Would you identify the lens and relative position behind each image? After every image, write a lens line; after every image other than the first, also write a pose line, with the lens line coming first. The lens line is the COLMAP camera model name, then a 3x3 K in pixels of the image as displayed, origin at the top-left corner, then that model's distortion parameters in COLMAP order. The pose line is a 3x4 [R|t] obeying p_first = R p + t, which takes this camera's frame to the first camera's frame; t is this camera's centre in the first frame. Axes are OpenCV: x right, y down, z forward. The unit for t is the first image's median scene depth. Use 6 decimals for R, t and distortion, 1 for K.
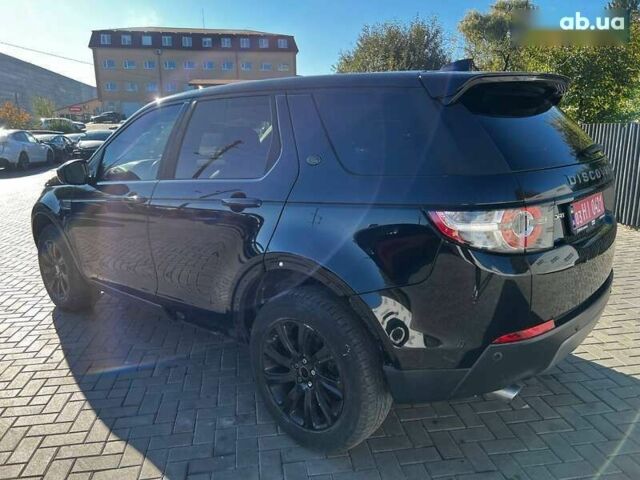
lens RADIAL K [[472.7, 0, 320.0], [0, 472.7, 240.0], [0, 0, 1]] dist [-0.000922, -0.000727]
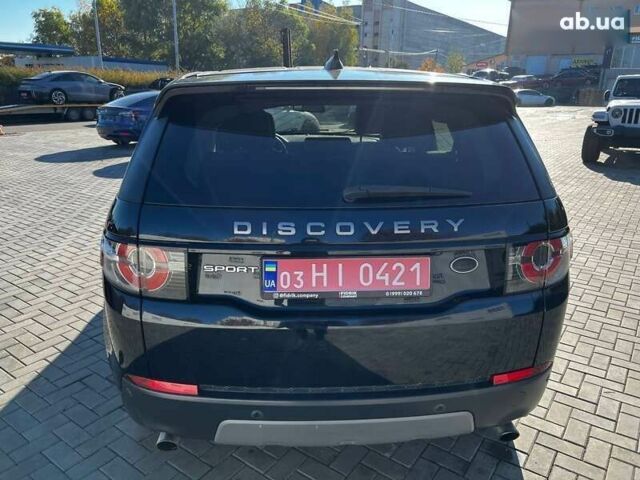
lens RADIAL K [[472.7, 0, 320.0], [0, 472.7, 240.0], [0, 0, 1]] dist [-0.000922, -0.000727]
pose [[0.702533, 0.234276, -0.671983, 1.051476], [-0.173468, 0.972152, 0.157571, -0.229142], [0.690185, 0.005869, 0.723609, 0.500578]]
